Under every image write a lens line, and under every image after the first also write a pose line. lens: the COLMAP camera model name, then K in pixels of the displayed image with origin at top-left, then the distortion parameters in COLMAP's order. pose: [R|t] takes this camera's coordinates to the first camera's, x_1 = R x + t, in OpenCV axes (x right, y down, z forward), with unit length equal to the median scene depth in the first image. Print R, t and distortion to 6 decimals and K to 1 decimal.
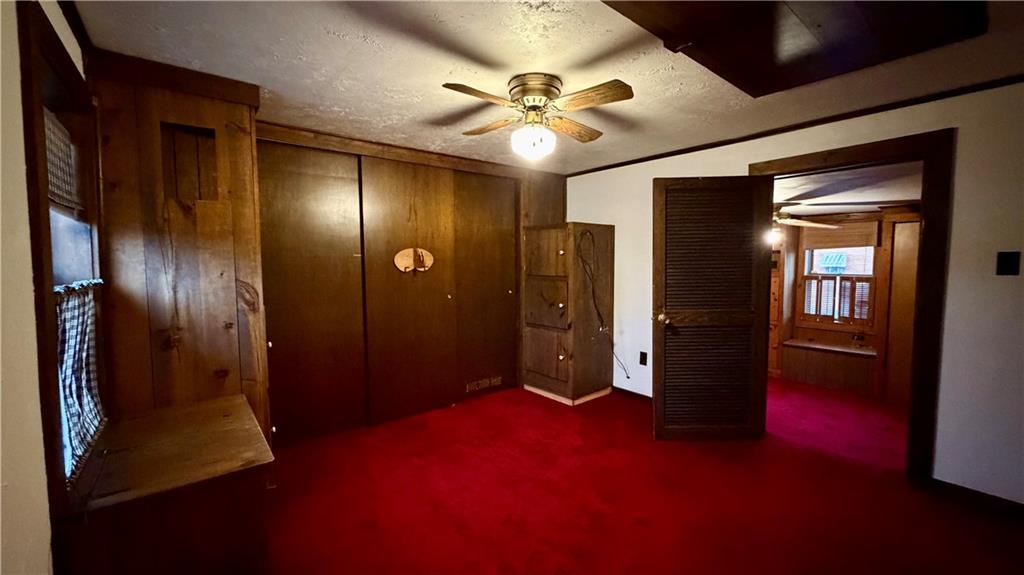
lens RADIAL K [[406.5, 0, 509.7], [0, 406.5, 288.2], [0, 0, 1]] dist [-0.001121, -0.000082]
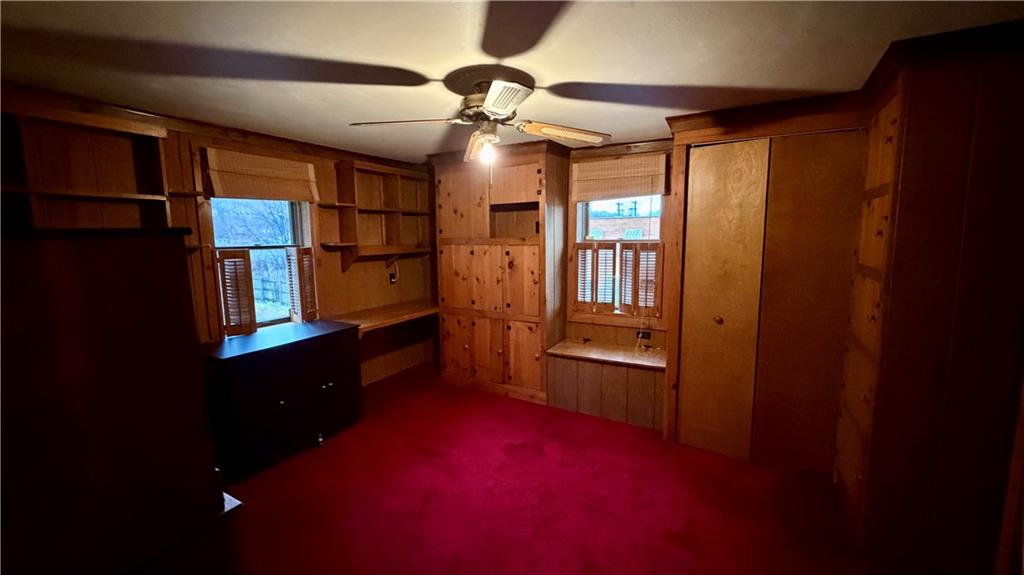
lens RADIAL K [[406.5, 0, 509.7], [0, 406.5, 288.2], [0, 0, 1]] dist [-0.001121, -0.000082]
pose [[0.928707, -0.047882, 0.367710, 0.403091], [0.030171, 0.998098, 0.053766, 0.002782], [-0.369585, -0.038838, 0.928385, 0.454450]]
